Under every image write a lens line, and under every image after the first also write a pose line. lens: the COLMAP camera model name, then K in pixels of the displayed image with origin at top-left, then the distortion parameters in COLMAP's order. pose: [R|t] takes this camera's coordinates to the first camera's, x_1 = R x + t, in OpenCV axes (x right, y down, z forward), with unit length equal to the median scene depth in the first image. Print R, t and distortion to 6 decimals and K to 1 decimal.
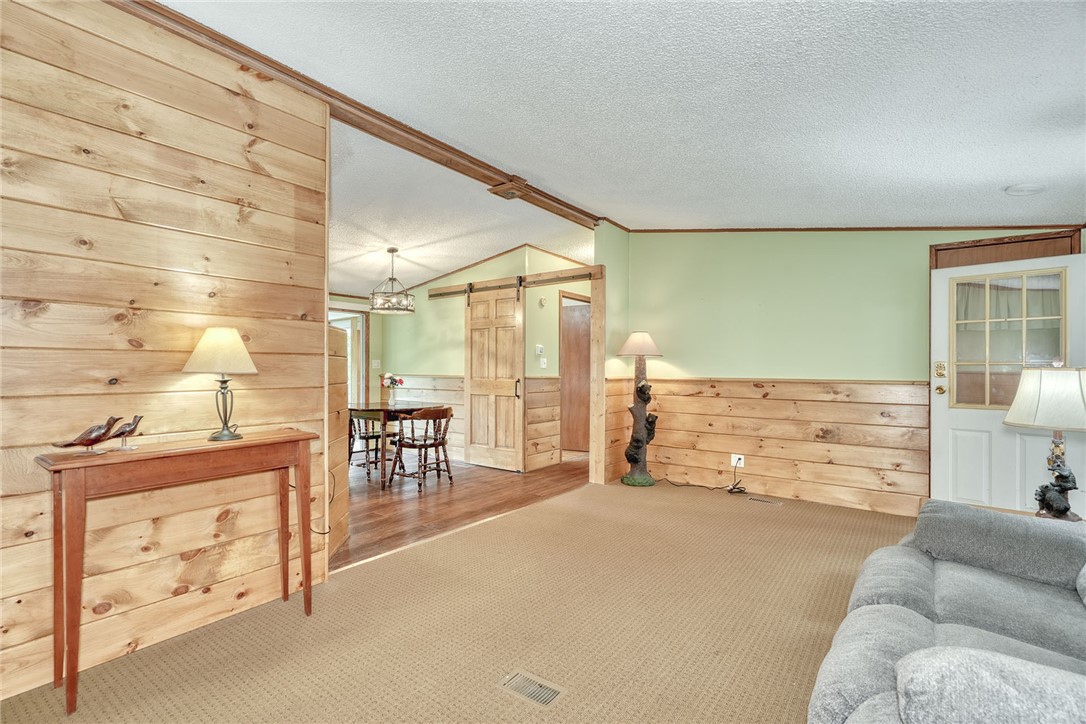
lens RADIAL K [[497.8, 0, 540.6], [0, 497.8, 362.7], [0, 0, 1]] dist [-0.001078, 0.000084]
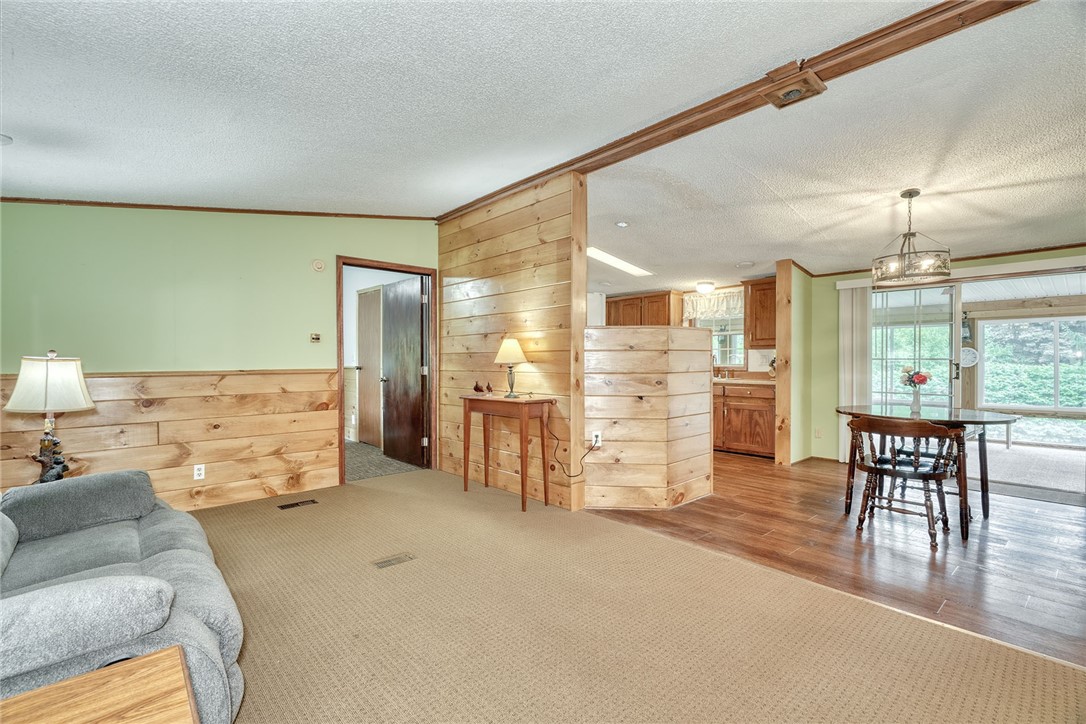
lens RADIAL K [[497.8, 0, 540.6], [0, 497.8, 362.7], [0, 0, 1]] dist [-0.001078, 0.000084]
pose [[-0.198704, 0.002064, -0.980057, 0.878168], [0.012385, 0.999923, -0.000405, 0.015570], [0.979981, -0.012218, -0.198714, 1.081550]]
